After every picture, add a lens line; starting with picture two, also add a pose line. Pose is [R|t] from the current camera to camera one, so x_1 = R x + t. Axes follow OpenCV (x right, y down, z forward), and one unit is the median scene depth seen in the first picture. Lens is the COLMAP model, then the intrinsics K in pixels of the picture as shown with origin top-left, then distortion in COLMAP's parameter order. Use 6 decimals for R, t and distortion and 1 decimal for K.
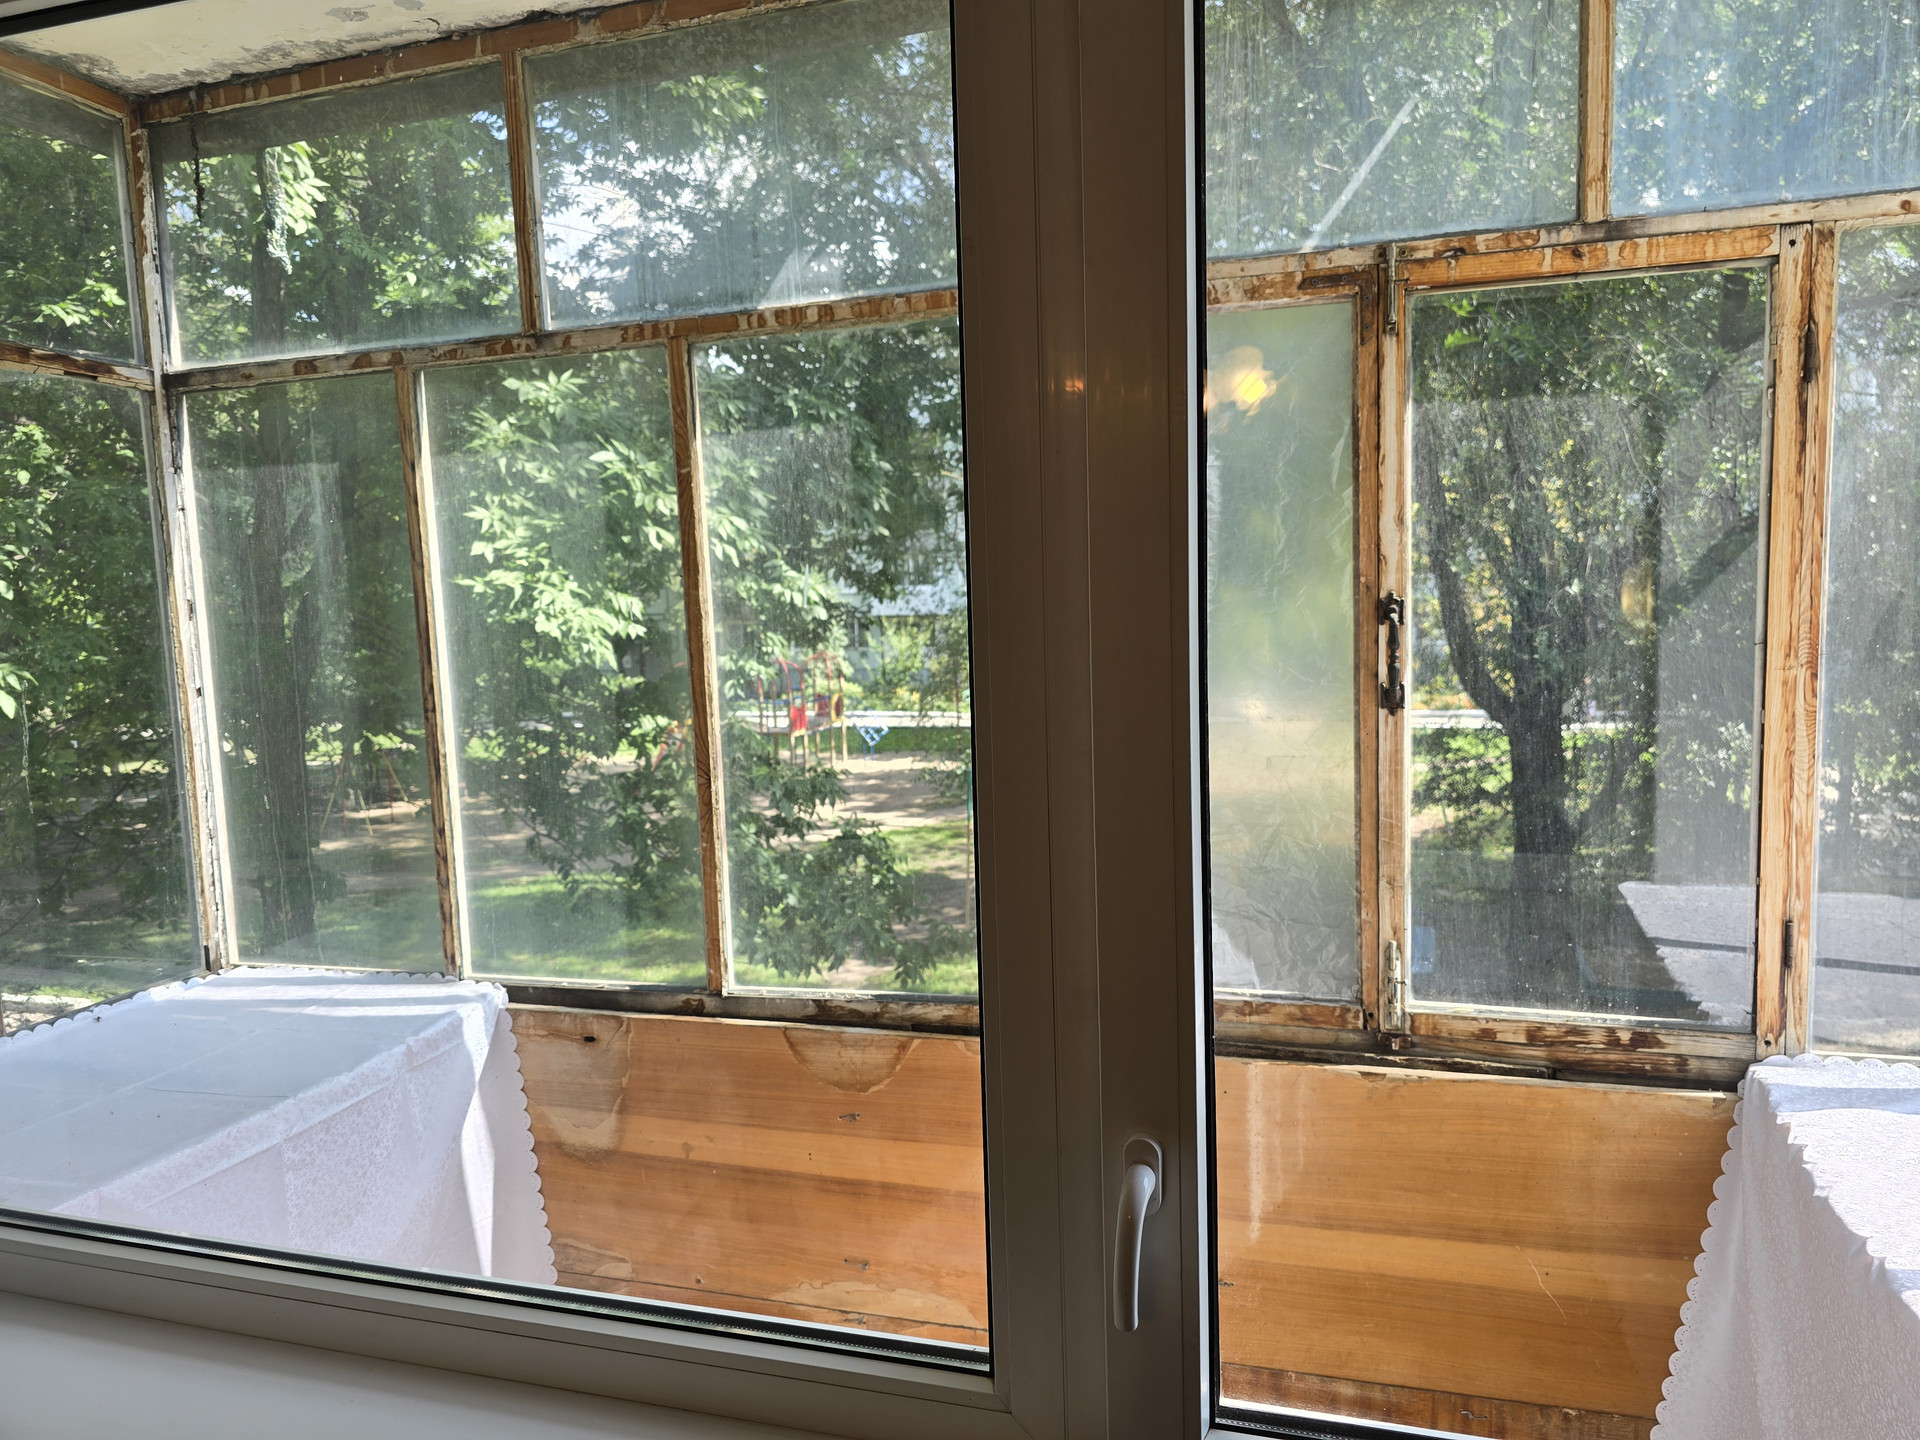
lens RADIAL K [[1271.2, 0, 952.5], [0, 1271.2, 720.8], [0, 0, 1]] dist [-0.008319, -0.005705]
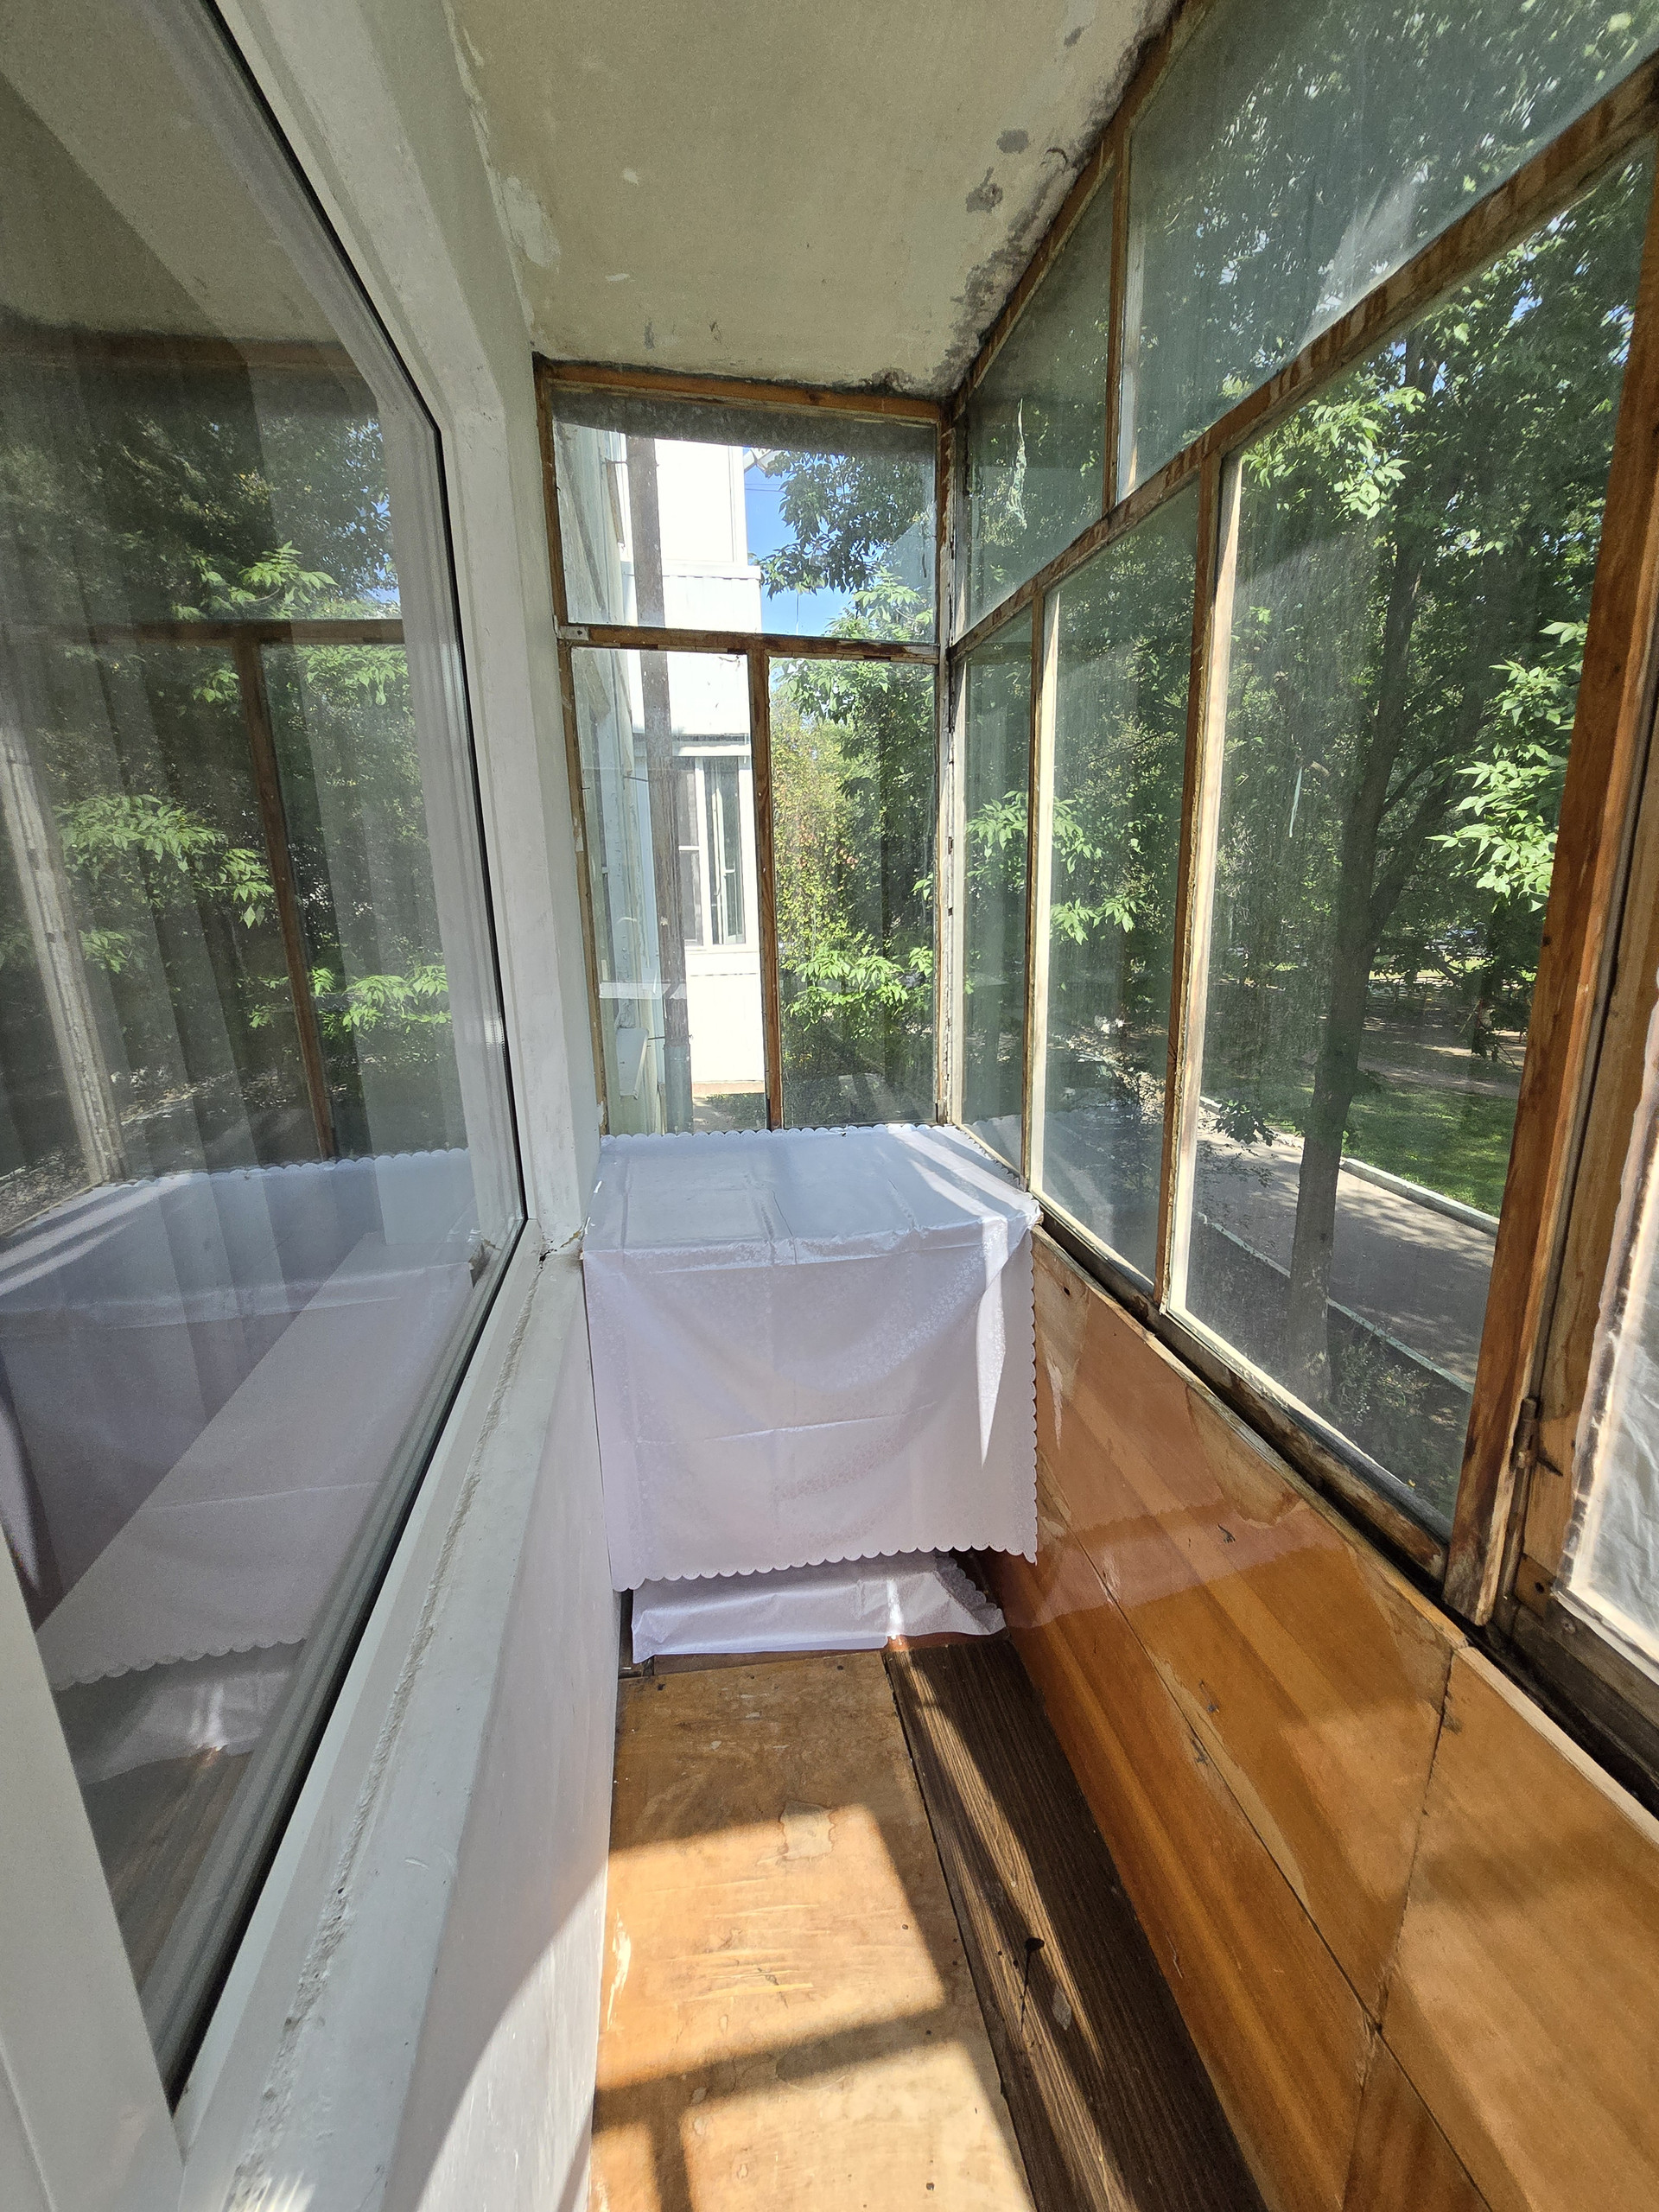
lens RADIAL K [[900.8, 0, 841.3], [0, 900.8, 1098.9], [0, 0, 1]] dist [-0.006331, -0.000573]
pose [[0.454800, 0.245288, -0.856149, 0.176749], [-0.101914, 0.969343, 0.223580, -0.030225], [0.884743, -0.014431, 0.465856, 0.461122]]
